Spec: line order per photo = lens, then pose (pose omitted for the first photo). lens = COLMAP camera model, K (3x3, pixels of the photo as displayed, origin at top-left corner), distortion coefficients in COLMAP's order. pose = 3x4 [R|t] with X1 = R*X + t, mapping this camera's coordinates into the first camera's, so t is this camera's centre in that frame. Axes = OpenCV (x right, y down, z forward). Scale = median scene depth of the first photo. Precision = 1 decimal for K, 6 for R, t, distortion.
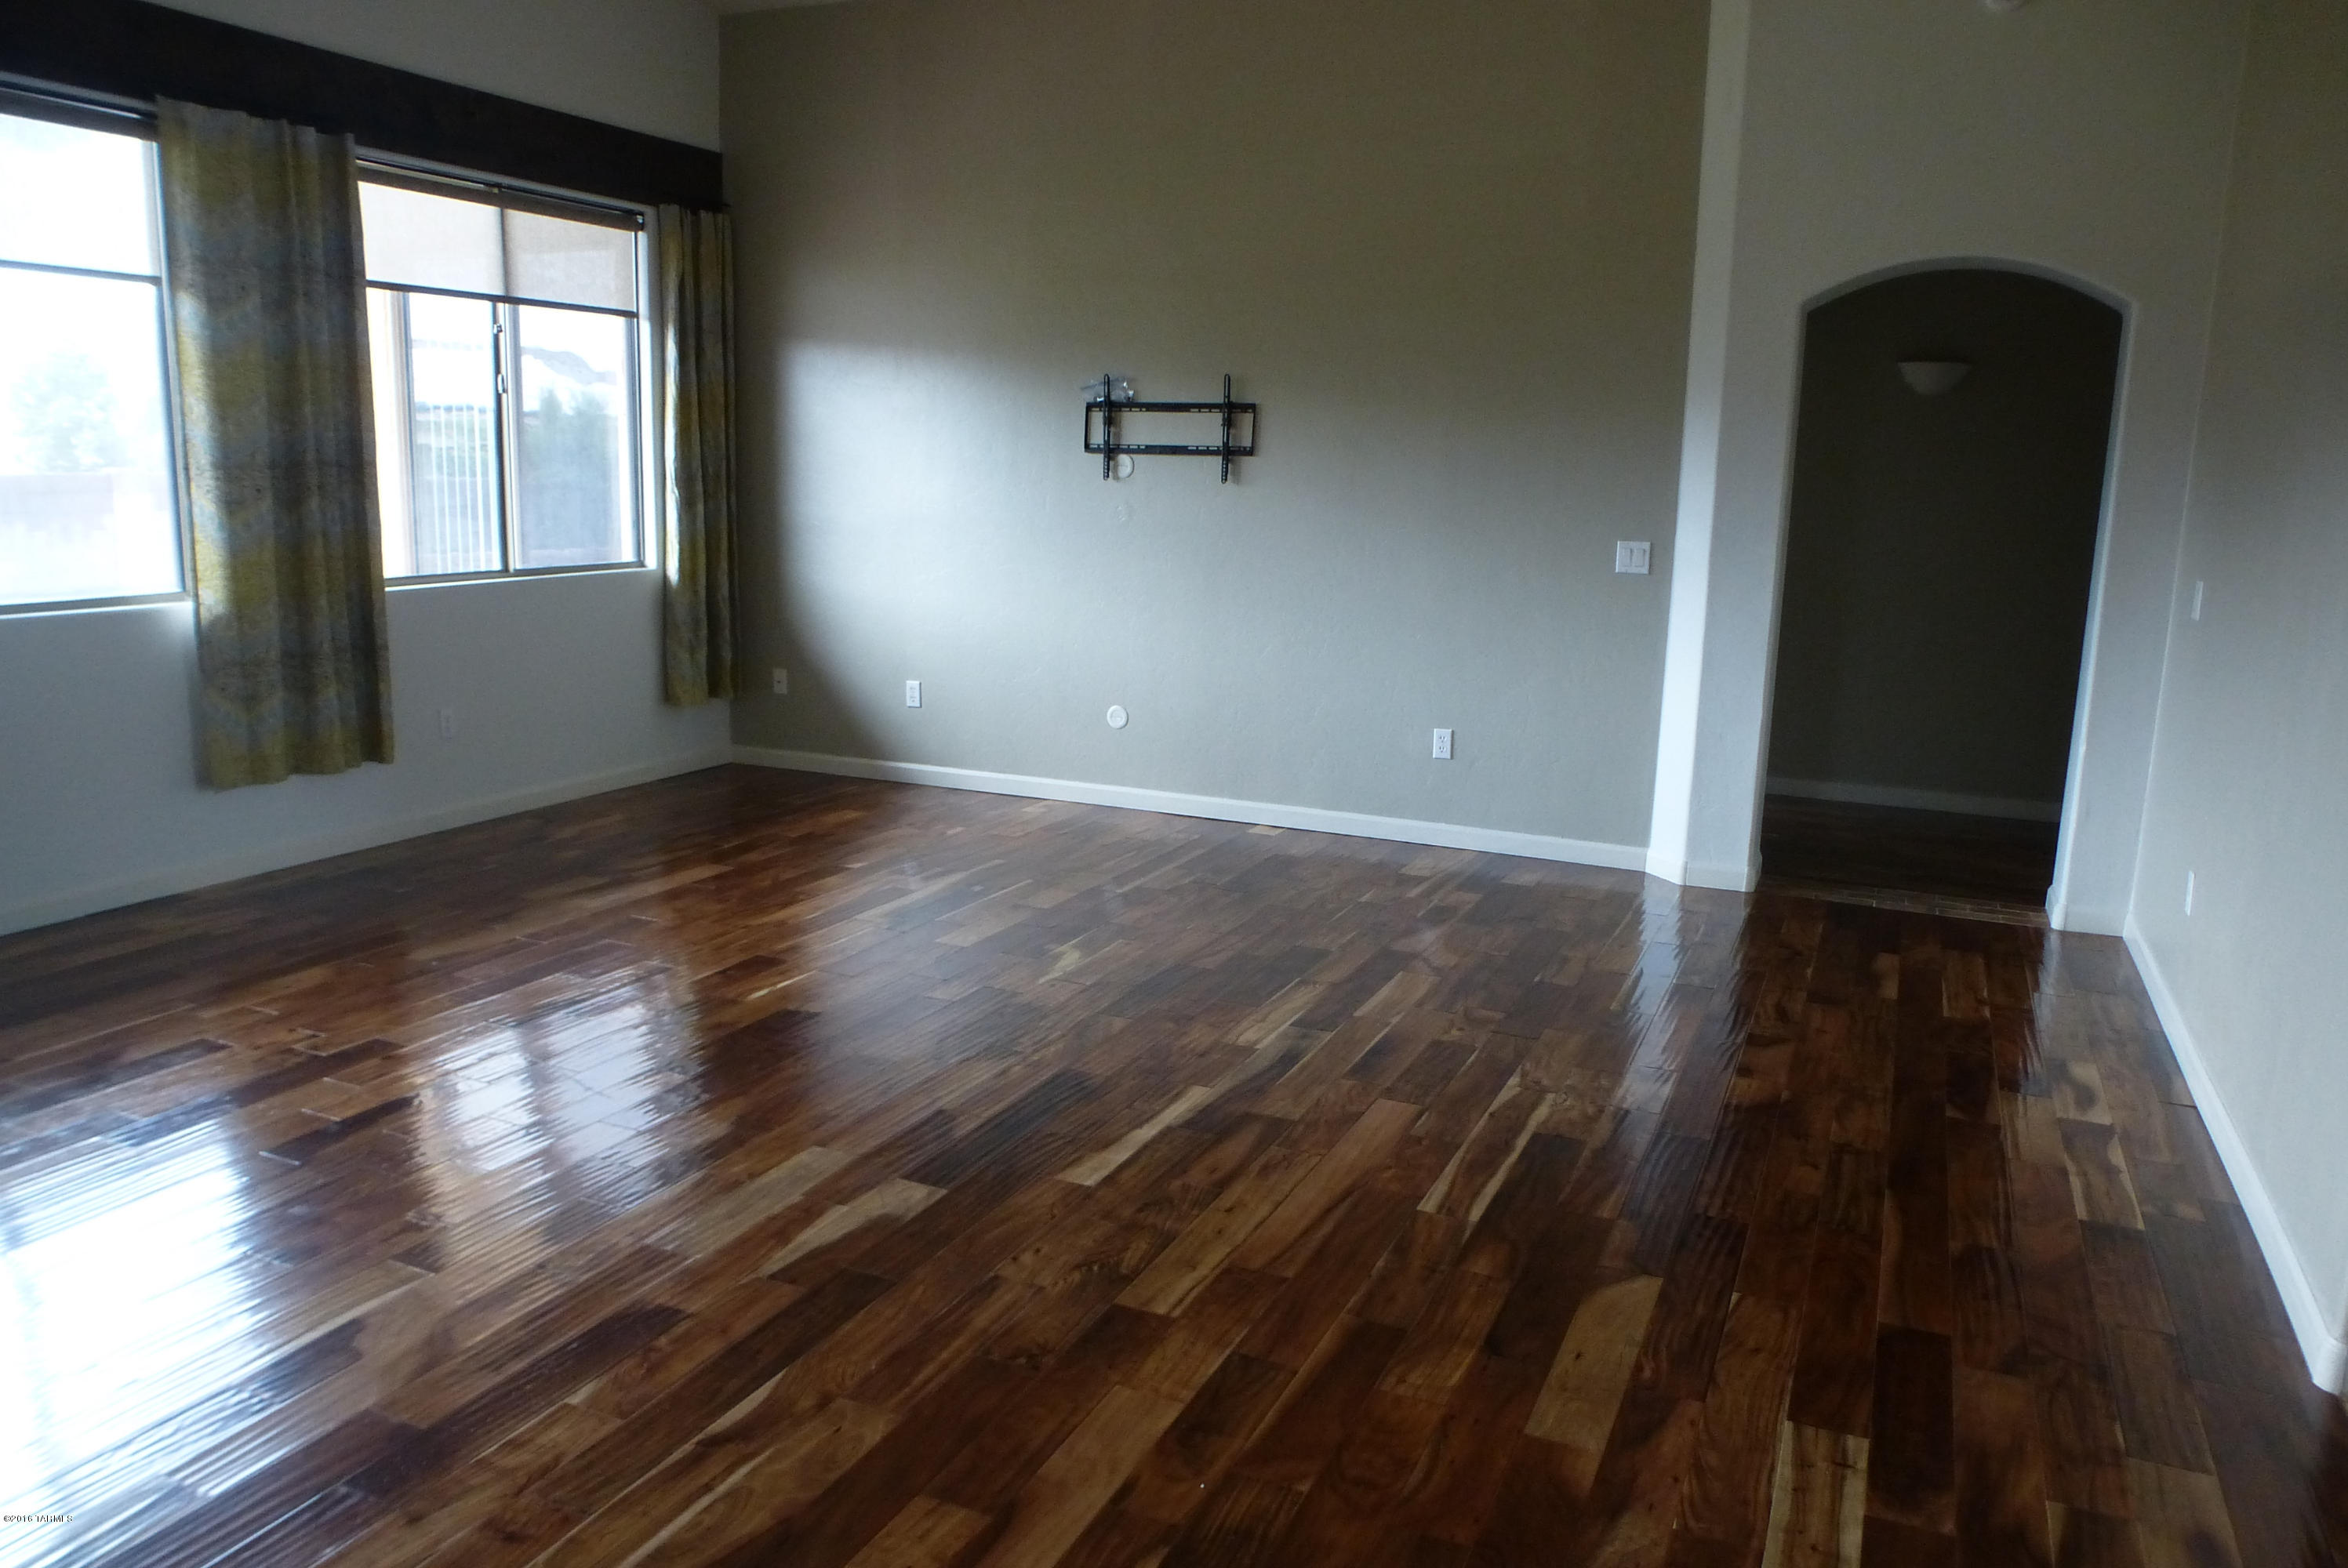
lens RADIAL K [[1615.7, 0, 1174.0], [0, 1615.7, 784.0], [0, 0, 1]] dist [-0.081493, 0.033996]
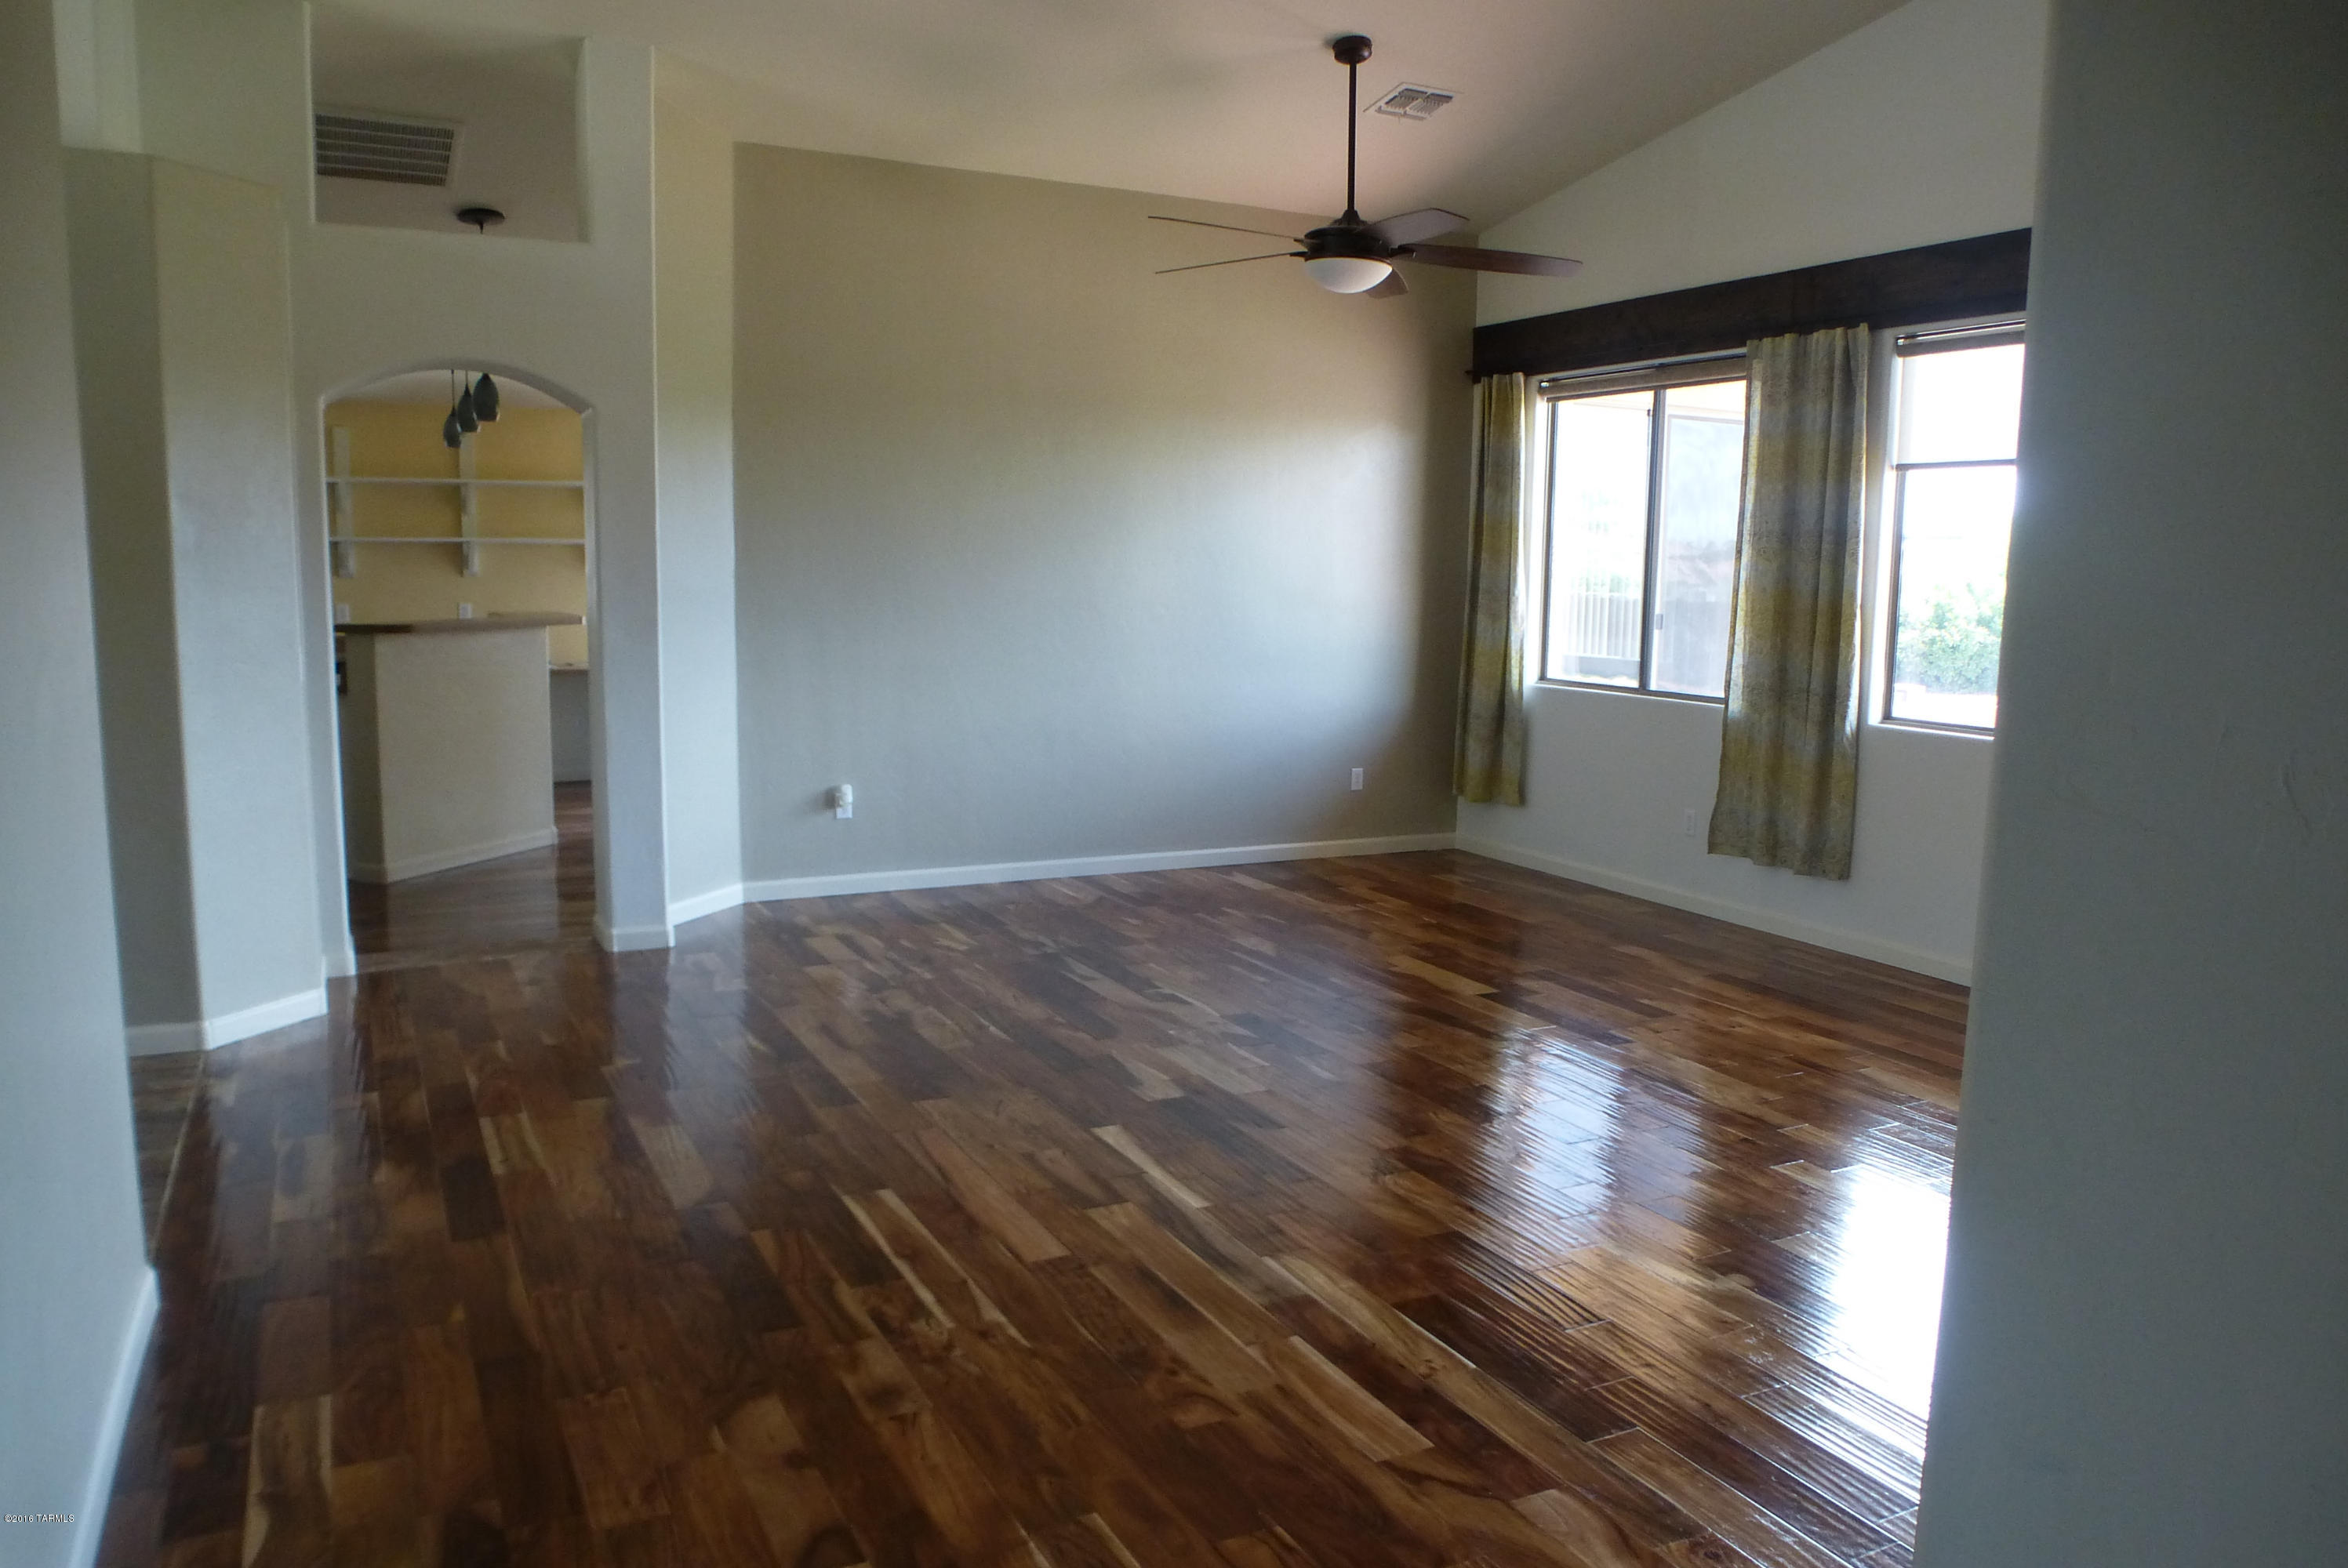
lens RADIAL K [[1648.1, 0, 1173.9], [0, 1648.1, 821.3], [0, 0, 1]] dist [-0.084974, 0.002958]
pose [[-0.614002, 0.085911, -0.784615, 0.855995], [-0.184955, 0.950722, 0.248836, -0.306205], [0.767328, 0.297905, -0.567856, 1.583572]]
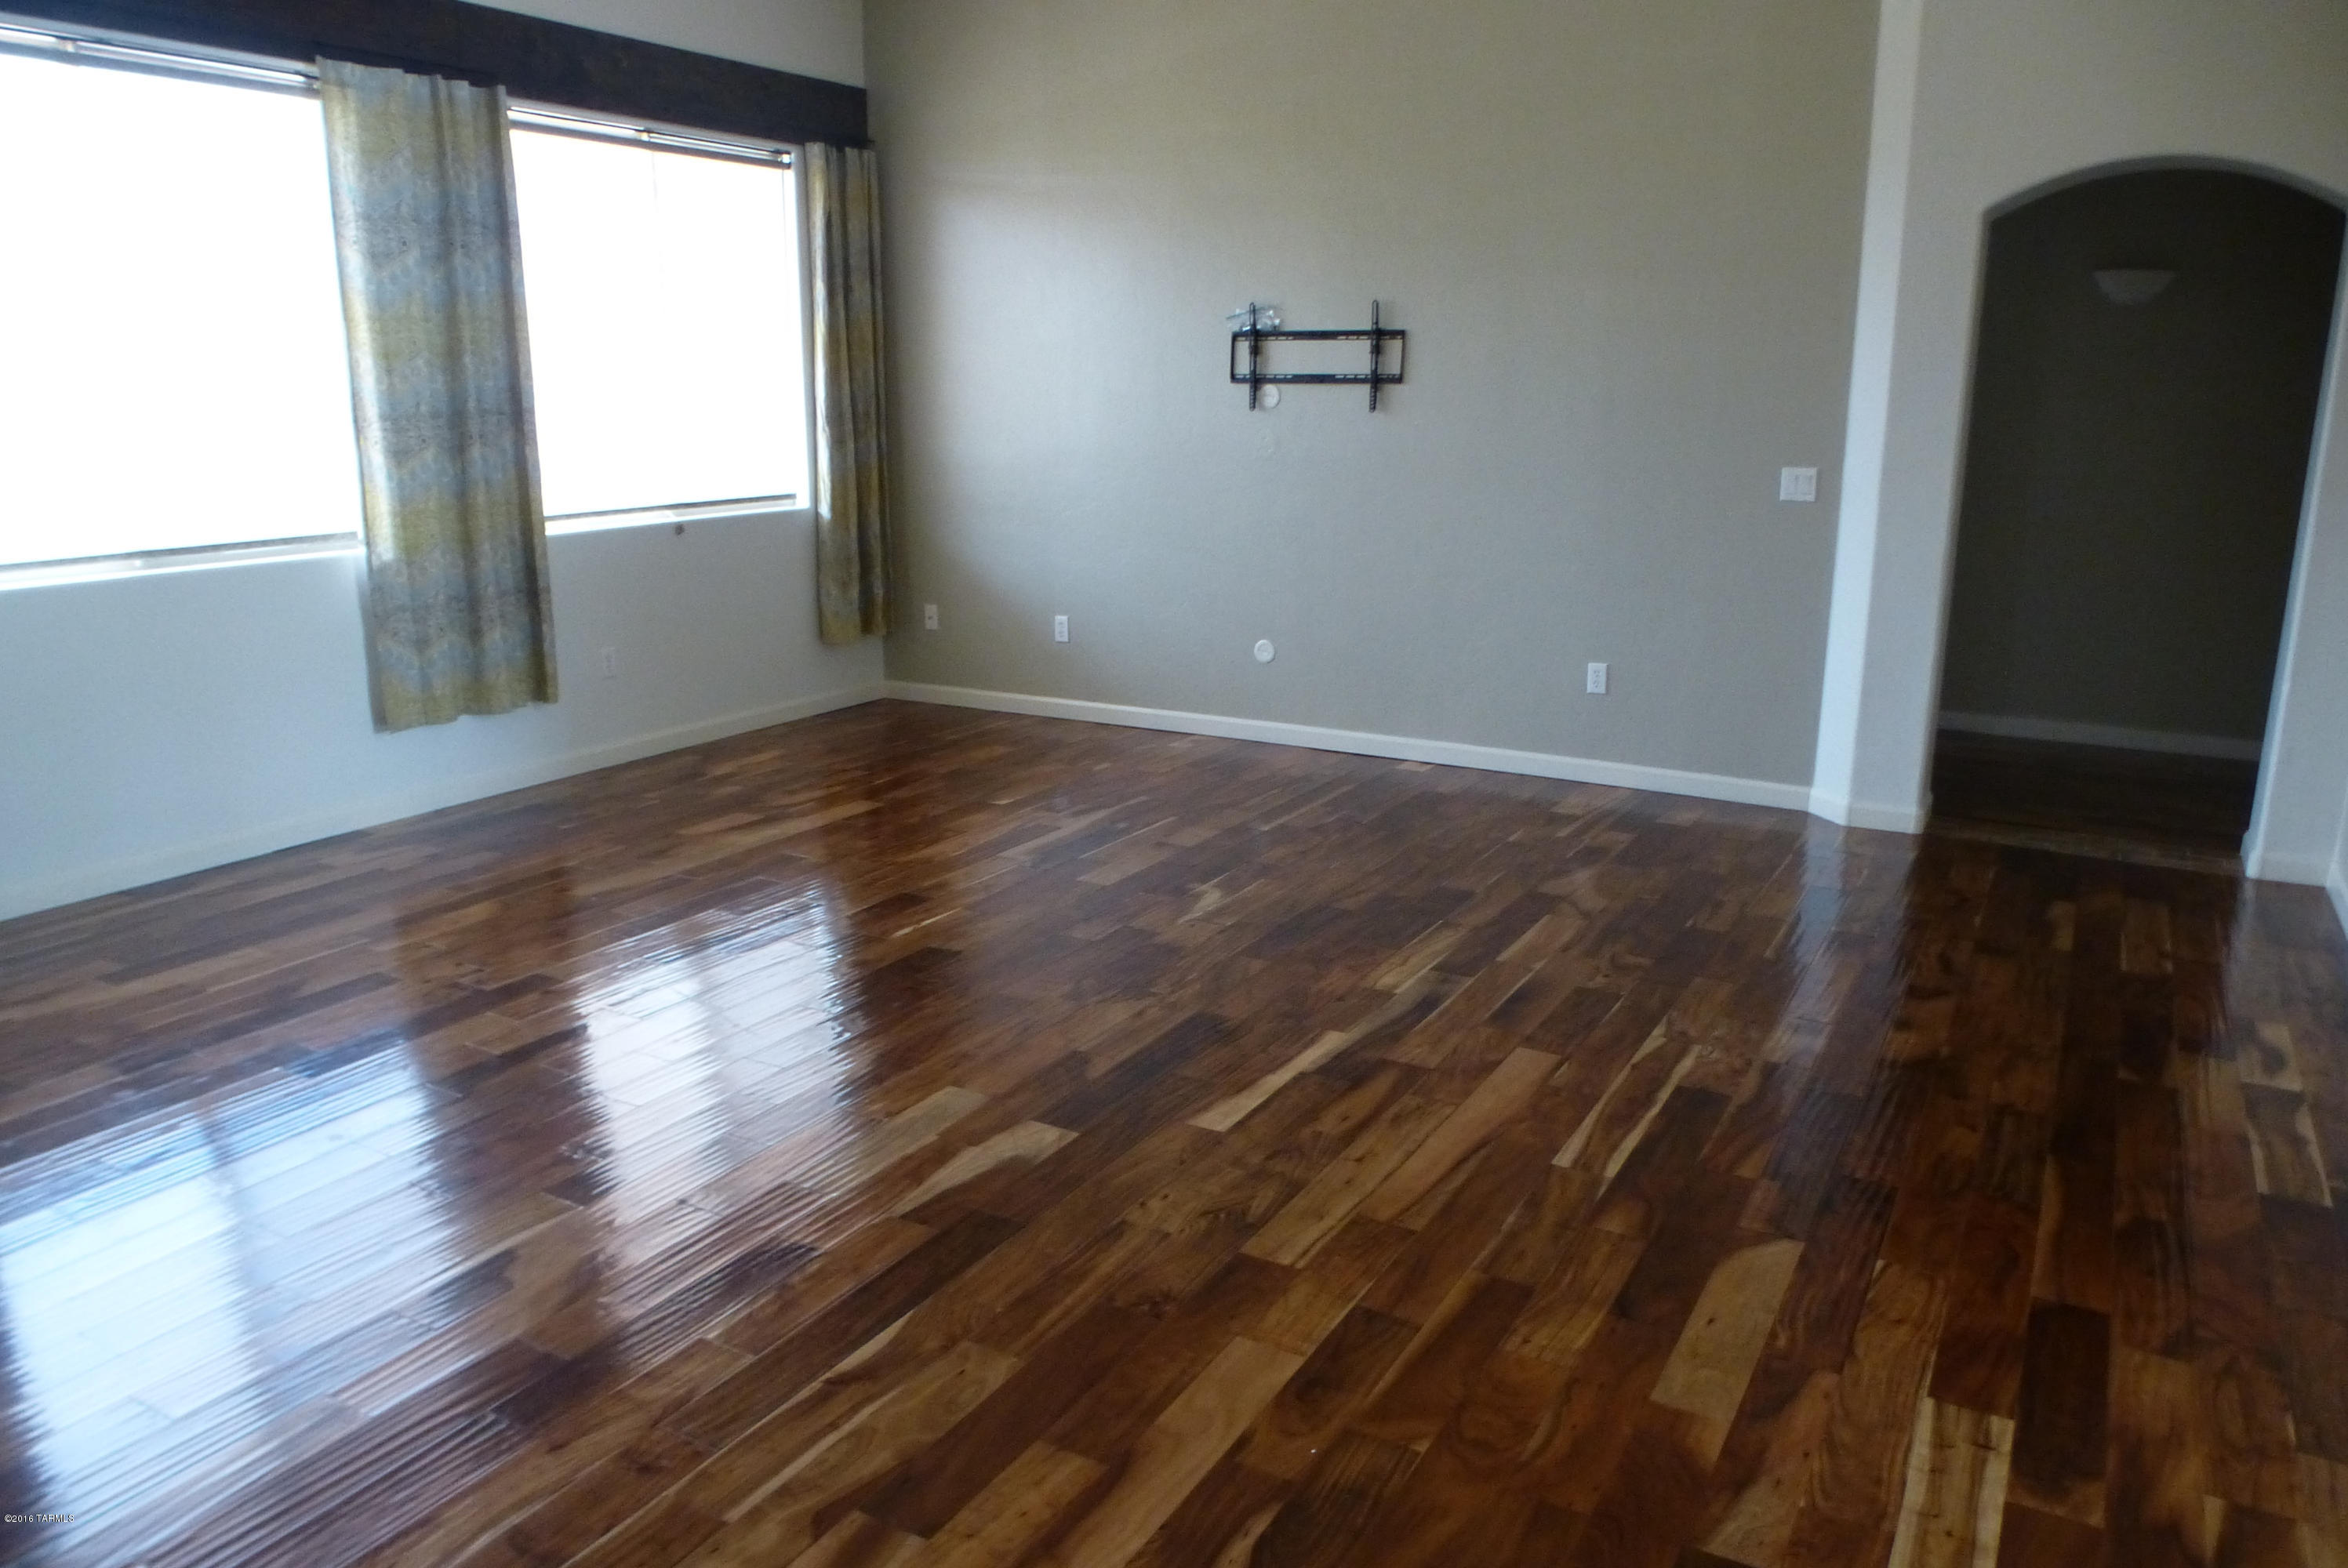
lens RADIAL K [[1615.7, 0, 1174.0], [0, 1615.7, 784.0], [0, 0, 1]] dist [-0.081493, 0.033996]
pose [[0.994756, 0.002355, -0.102249, 0.018661], [0.002501, 0.998876, 0.047340, -0.012278], [0.102246, -0.047348, 0.993632, 0.010707]]
